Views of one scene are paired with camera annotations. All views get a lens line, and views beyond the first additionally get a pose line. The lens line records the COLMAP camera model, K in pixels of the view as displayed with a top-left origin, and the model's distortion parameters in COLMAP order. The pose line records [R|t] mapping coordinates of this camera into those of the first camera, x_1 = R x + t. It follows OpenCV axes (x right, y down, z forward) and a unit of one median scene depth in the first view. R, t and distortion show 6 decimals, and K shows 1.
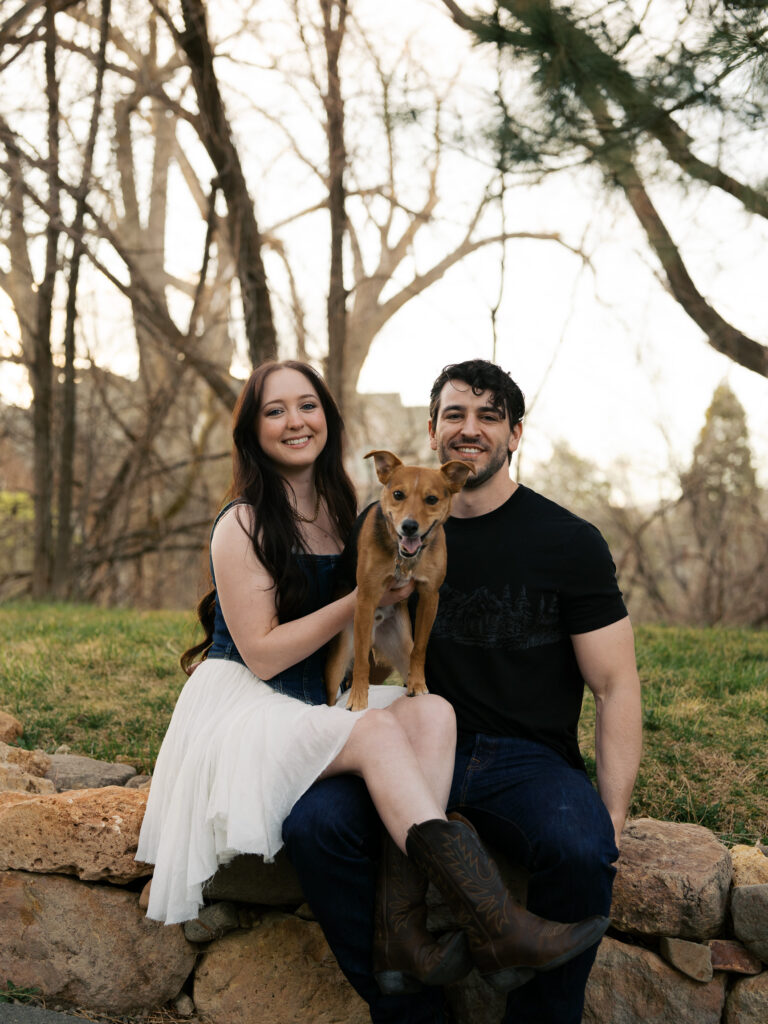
lens RADIAL K [[2153.0, 0, 384.0], [0, 2153.0, 512.0], [0, 0, 1]] dist [0.025811, 0.372032]
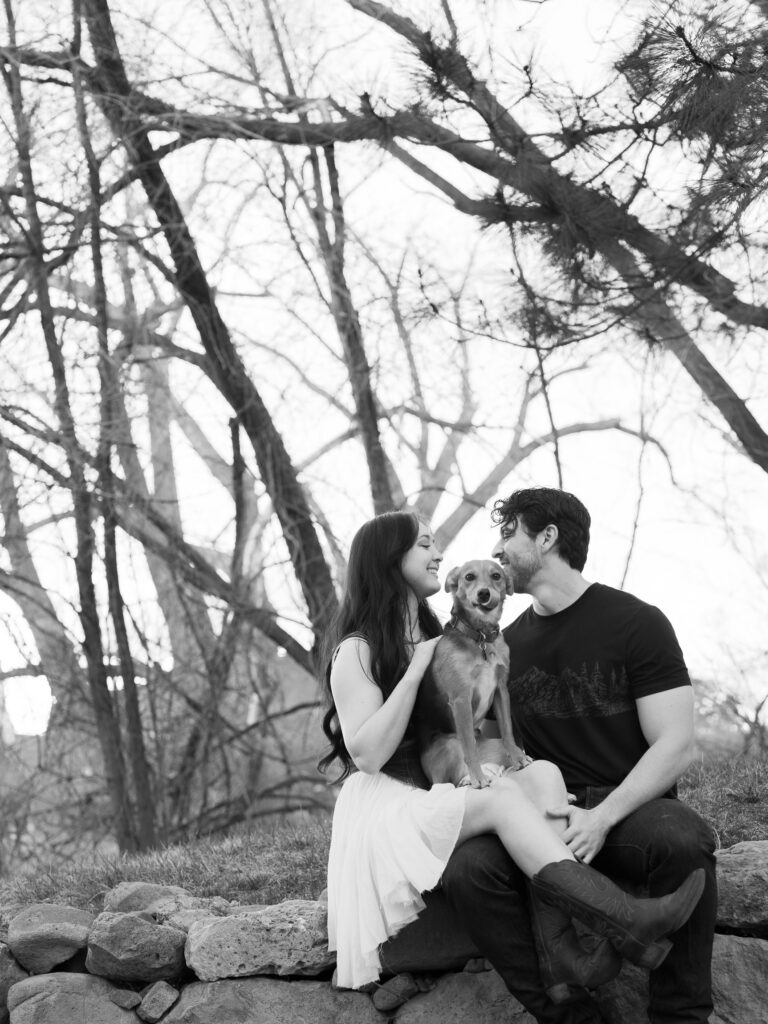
lens RADIAL K [[1757.6, 0, 384.0], [0, 1757.6, 512.0], [0, 0, 1]] dist [-0.027138, -0.074367]
pose [[0.983304, -0.177031, -0.042119, 0.007984], [0.174079, 0.982538, -0.065691, -0.043509], [0.053013, 0.057262, 0.996951, 0.201306]]
